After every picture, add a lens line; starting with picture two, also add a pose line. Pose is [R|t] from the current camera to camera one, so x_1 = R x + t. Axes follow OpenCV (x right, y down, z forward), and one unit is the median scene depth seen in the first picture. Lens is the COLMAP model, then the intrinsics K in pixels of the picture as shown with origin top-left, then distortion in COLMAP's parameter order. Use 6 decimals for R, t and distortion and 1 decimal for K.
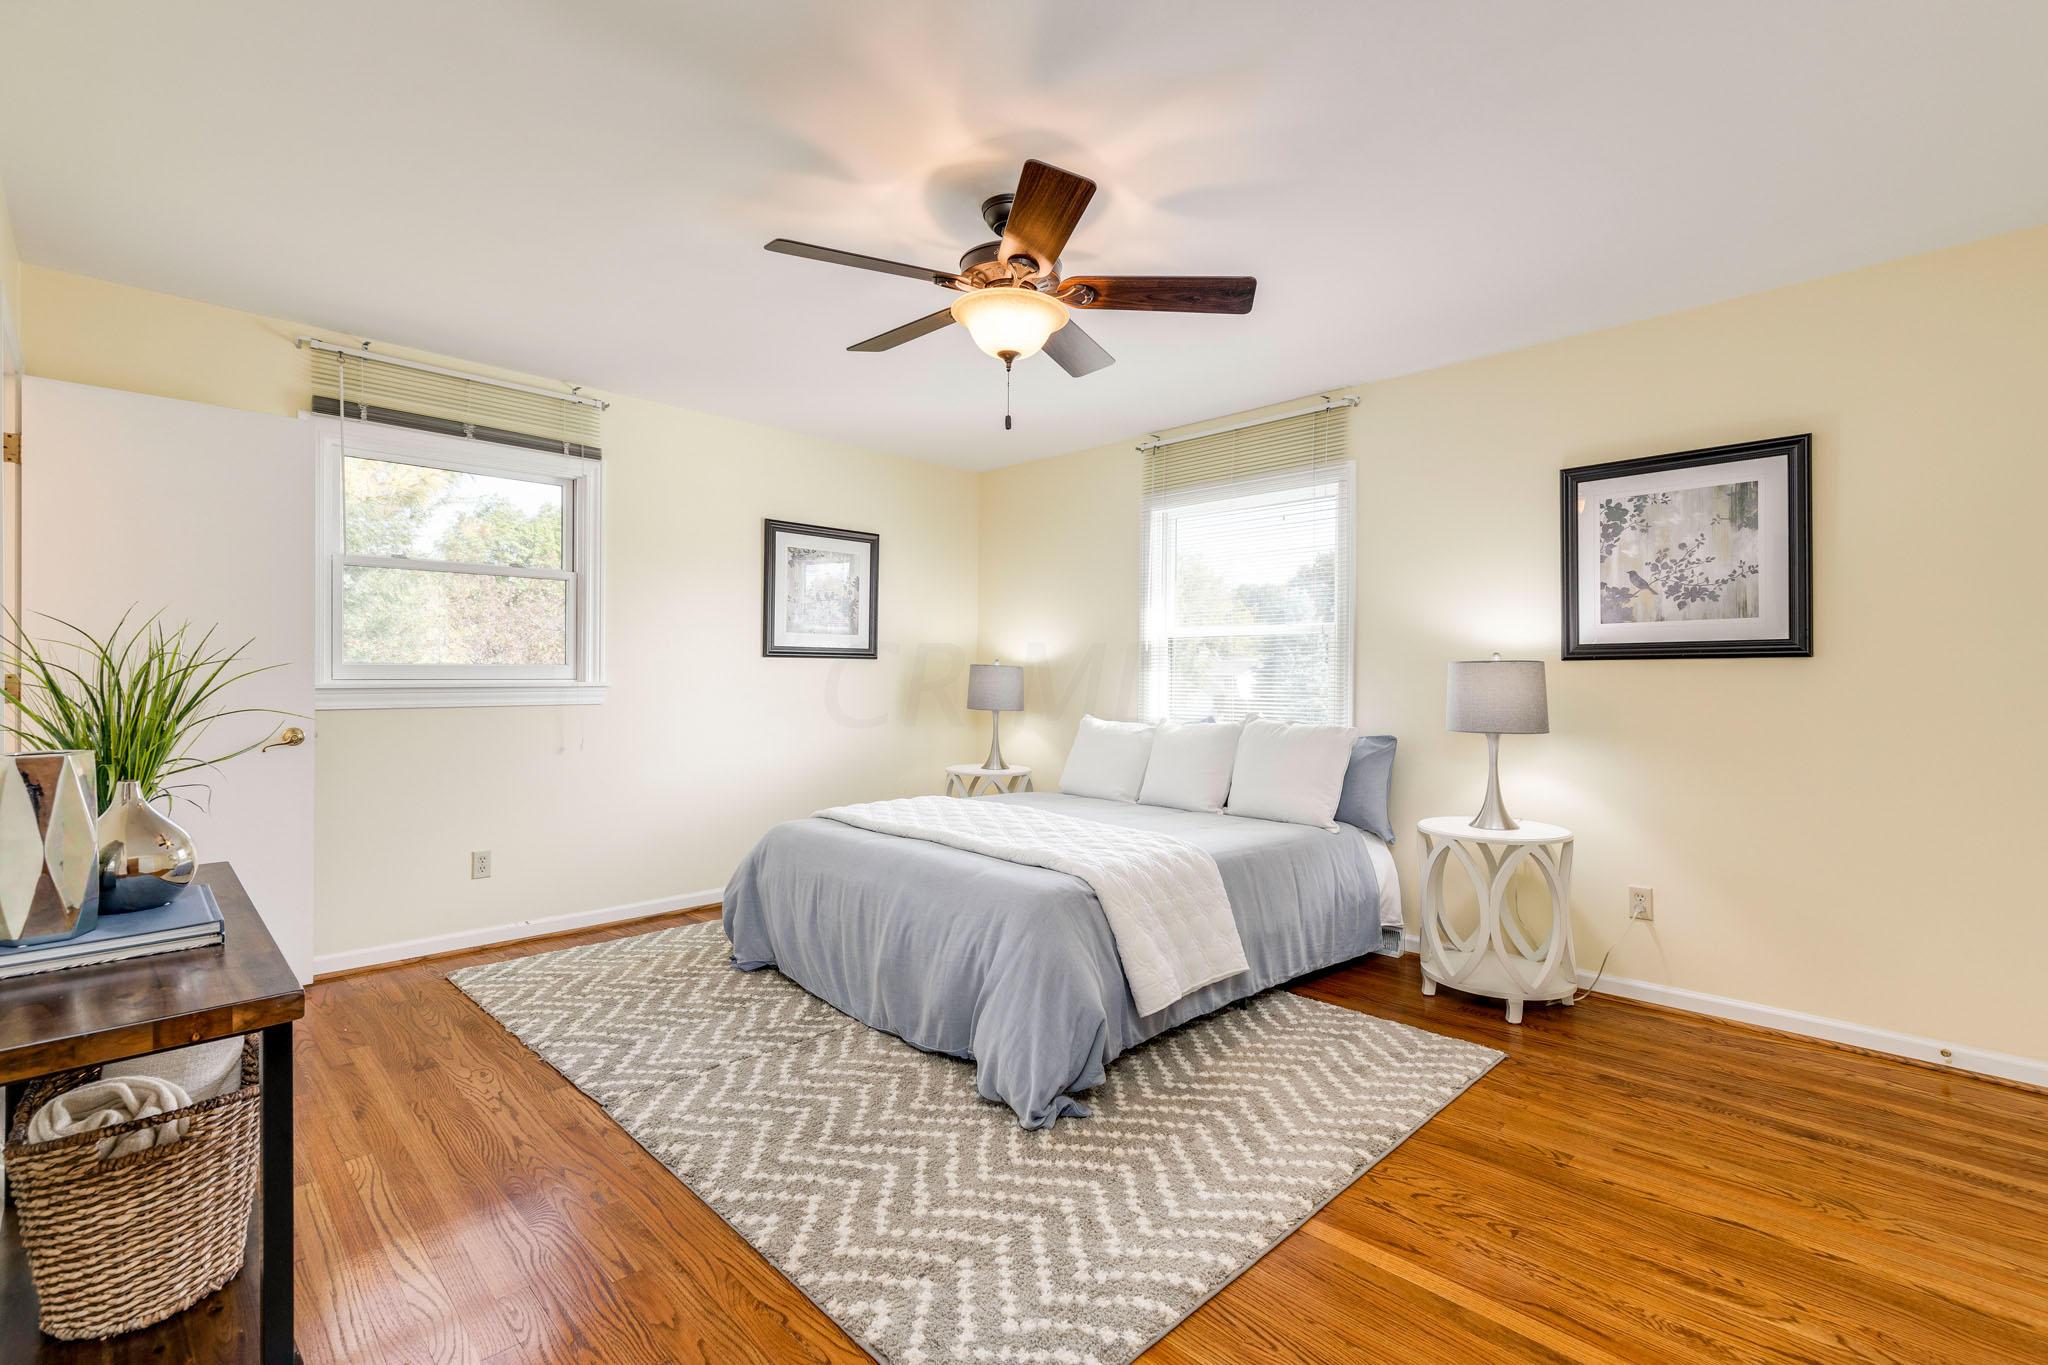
lens RADIAL K [[919.6, 0, 1026.8], [0, 919.6, 680.6], [0, 0, 1]] dist [0.004273, -0.000053]
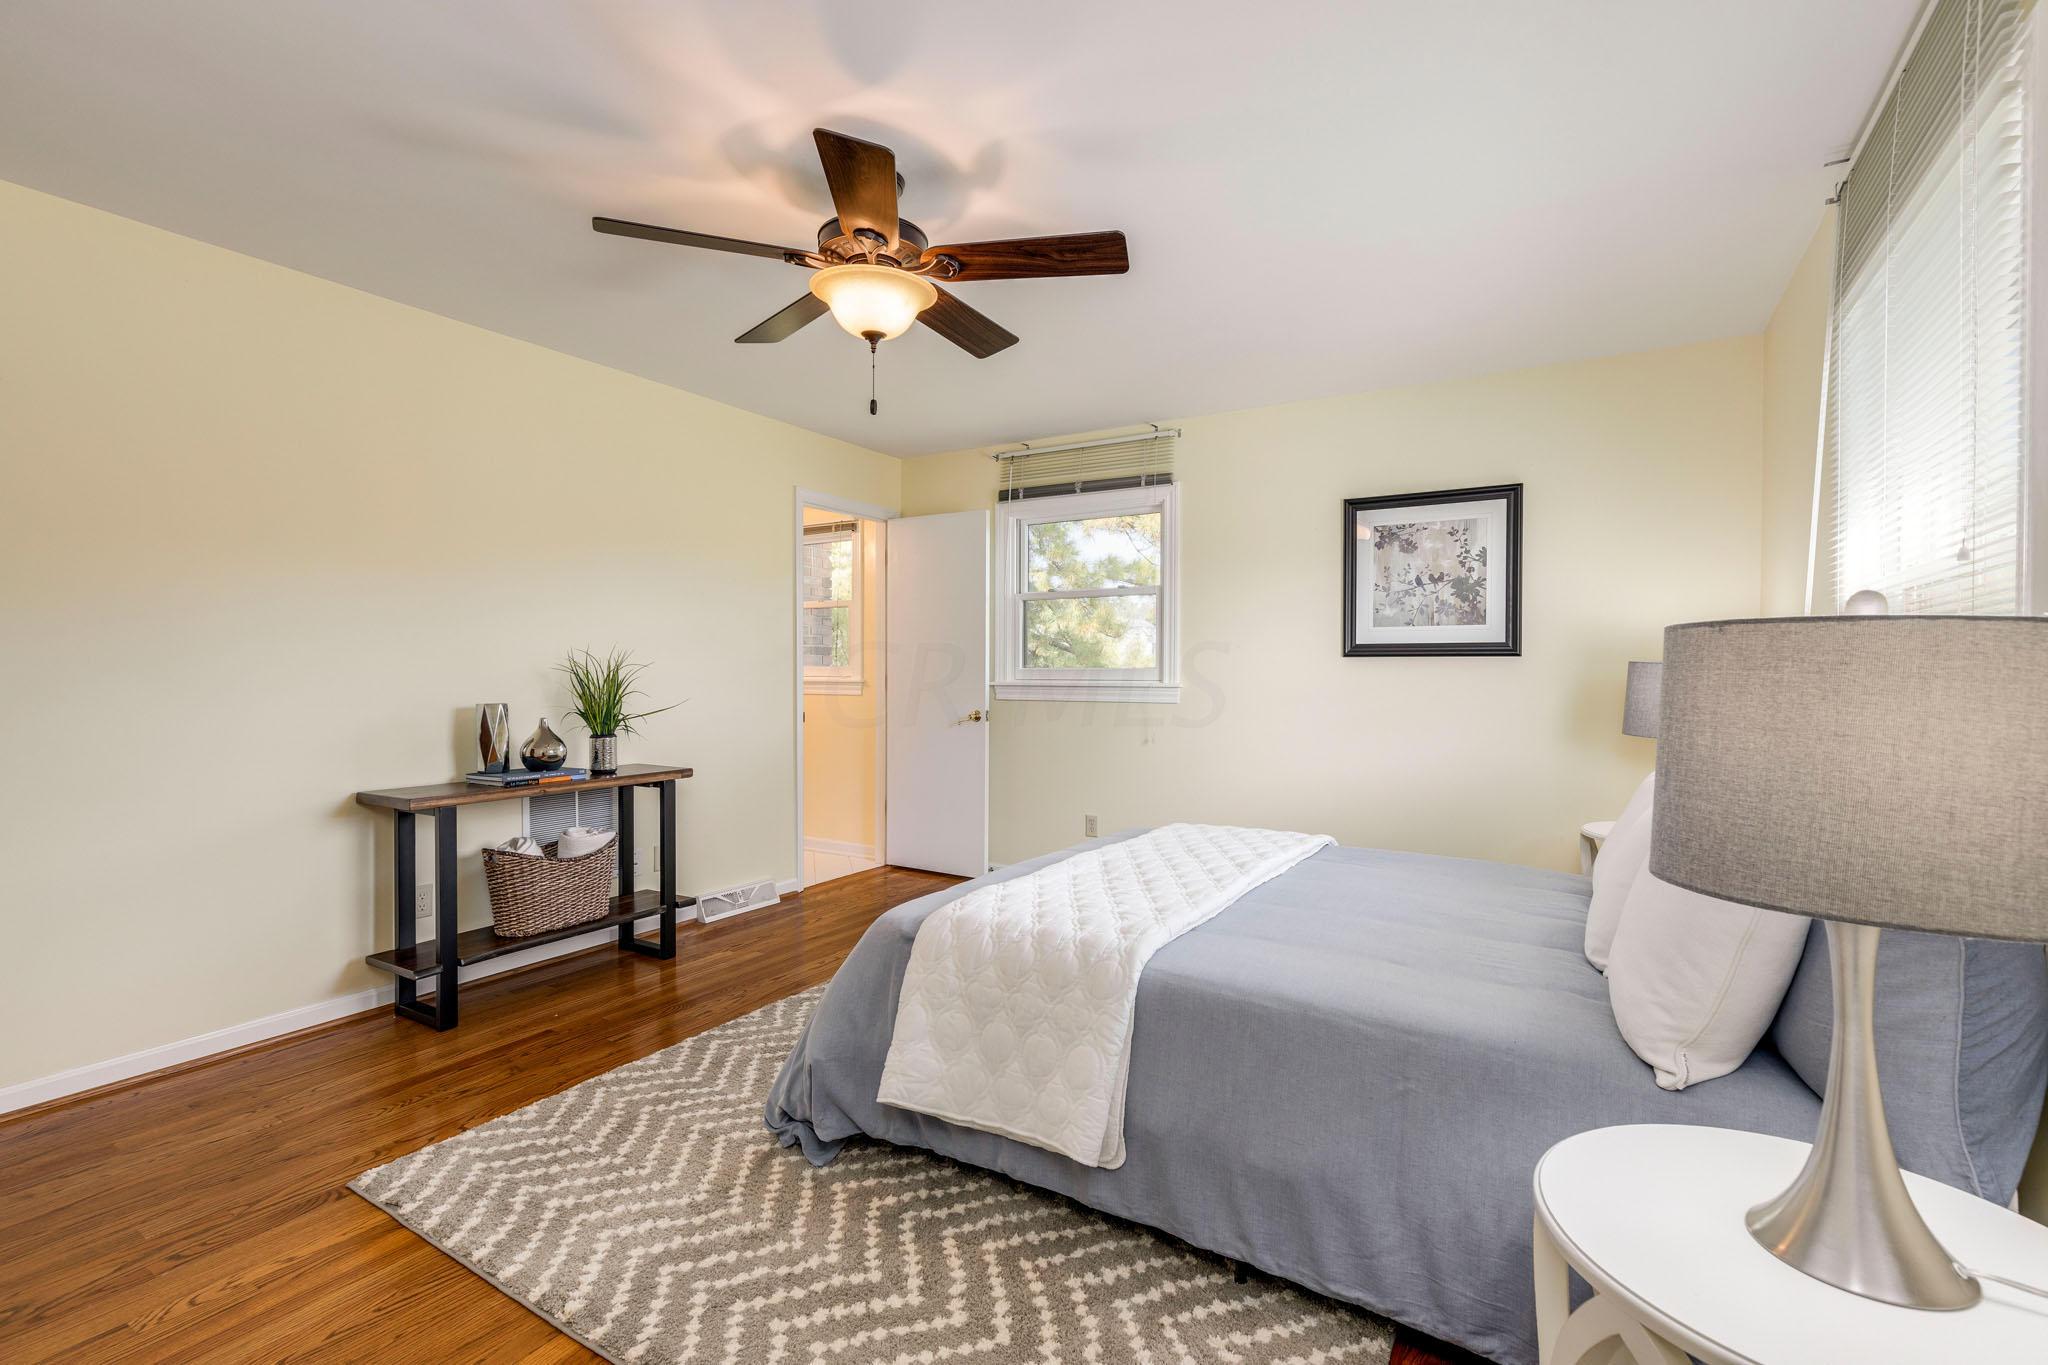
lens RADIAL K [[919.6, 0, 1025.0], [0, 919.6, 675.9], [0, 0, 1]] dist [0.004273, -0.000053]
pose [[0.232248, -0.002809, -0.972652, 0.623308], [-0.010569, 0.999929, -0.005412, 0.000535], [0.972599, 0.011537, 0.232202, 0.624478]]
